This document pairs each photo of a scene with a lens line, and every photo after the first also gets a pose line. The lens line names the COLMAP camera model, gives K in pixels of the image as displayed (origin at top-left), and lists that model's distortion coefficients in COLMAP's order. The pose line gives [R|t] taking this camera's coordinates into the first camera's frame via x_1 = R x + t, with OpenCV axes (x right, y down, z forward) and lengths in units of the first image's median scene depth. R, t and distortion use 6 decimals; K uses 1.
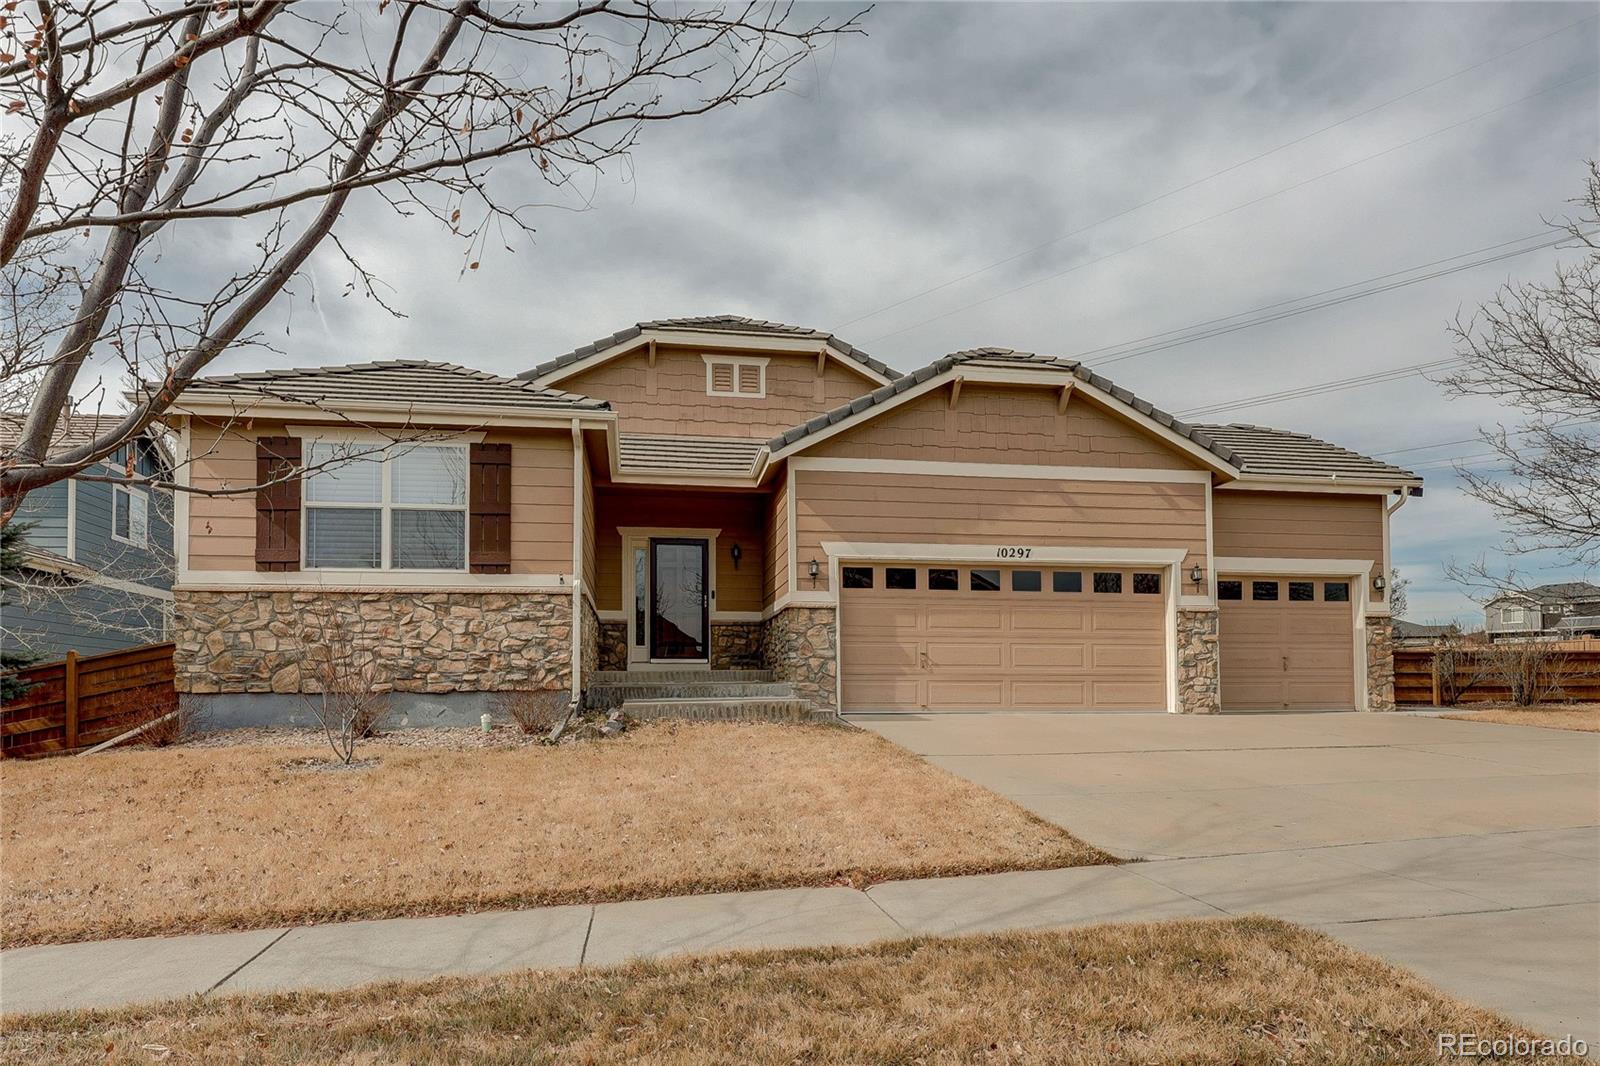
lens RADIAL K [[881.8, 0, 799.9], [0, 881.8, 556.7], [0, 0, 1]] dist [0.000033, 0.000078]
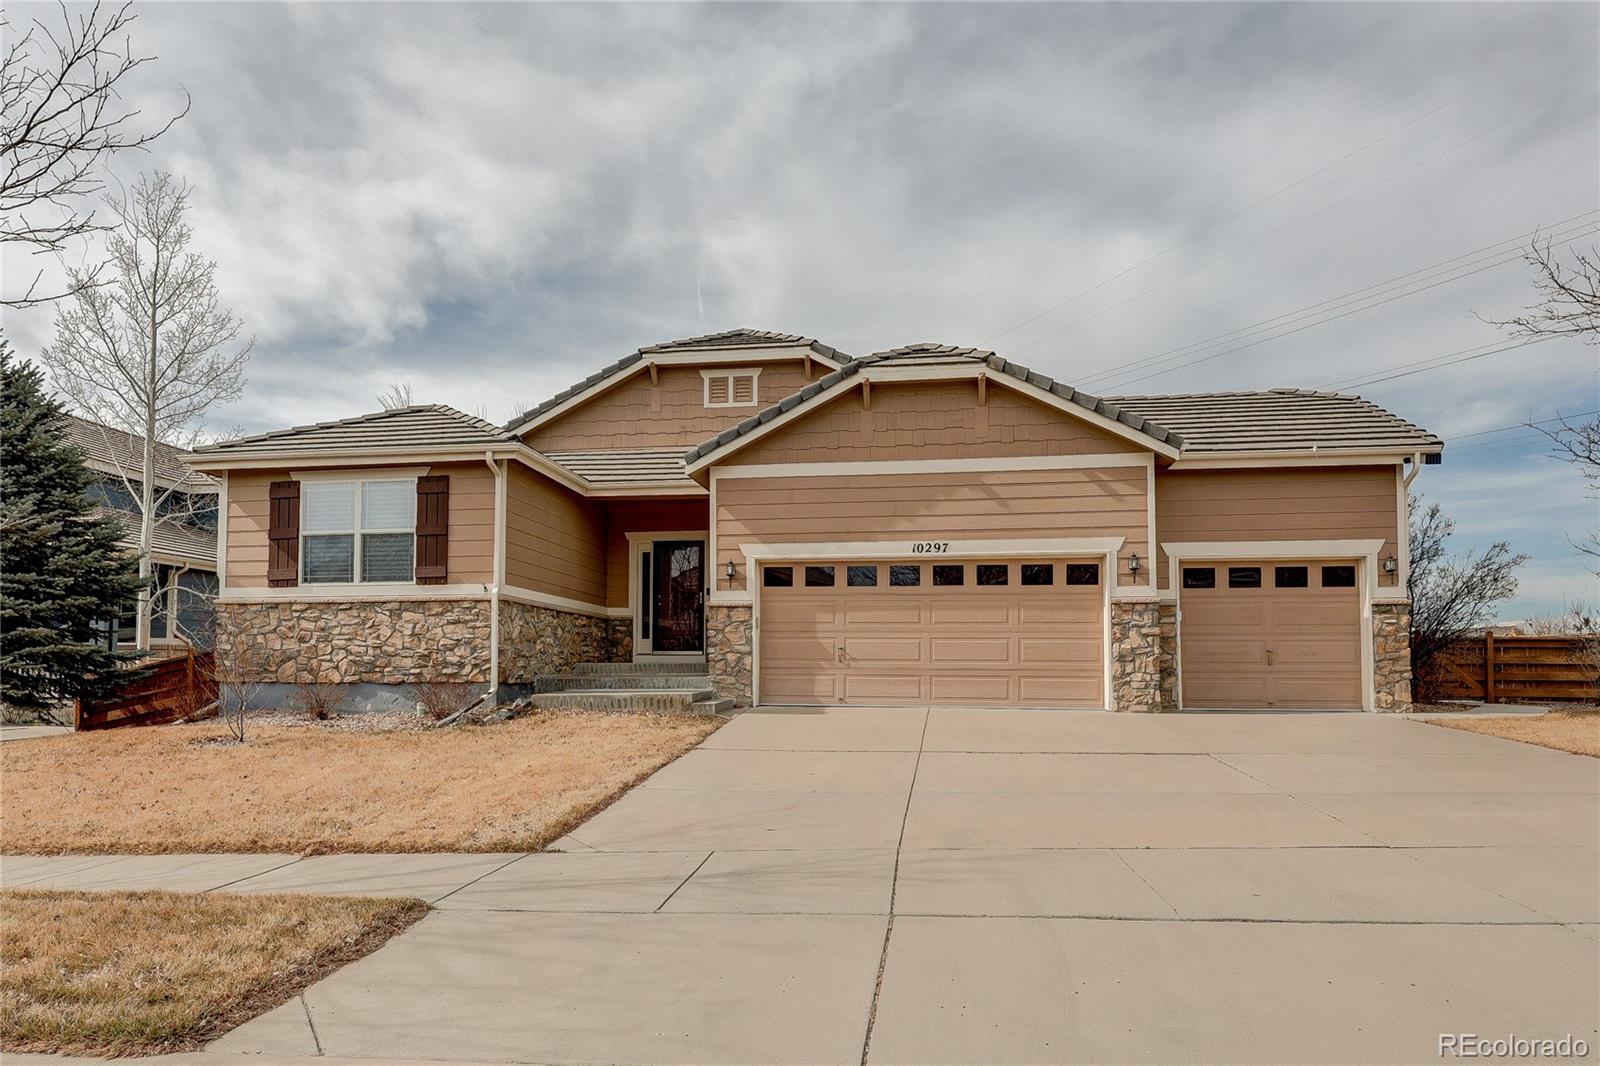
lens RADIAL K [[873.0, 0, 800.0], [0, 873.0, 533.0], [0, 0, 1]] dist [-0.001947, 0.000087]
pose [[0.957323, -0.038410, -0.286457, 0.389619], [0.036850, 0.999262, -0.010837, -0.016193], [0.286662, -0.000181, 0.958032, 0.003790]]
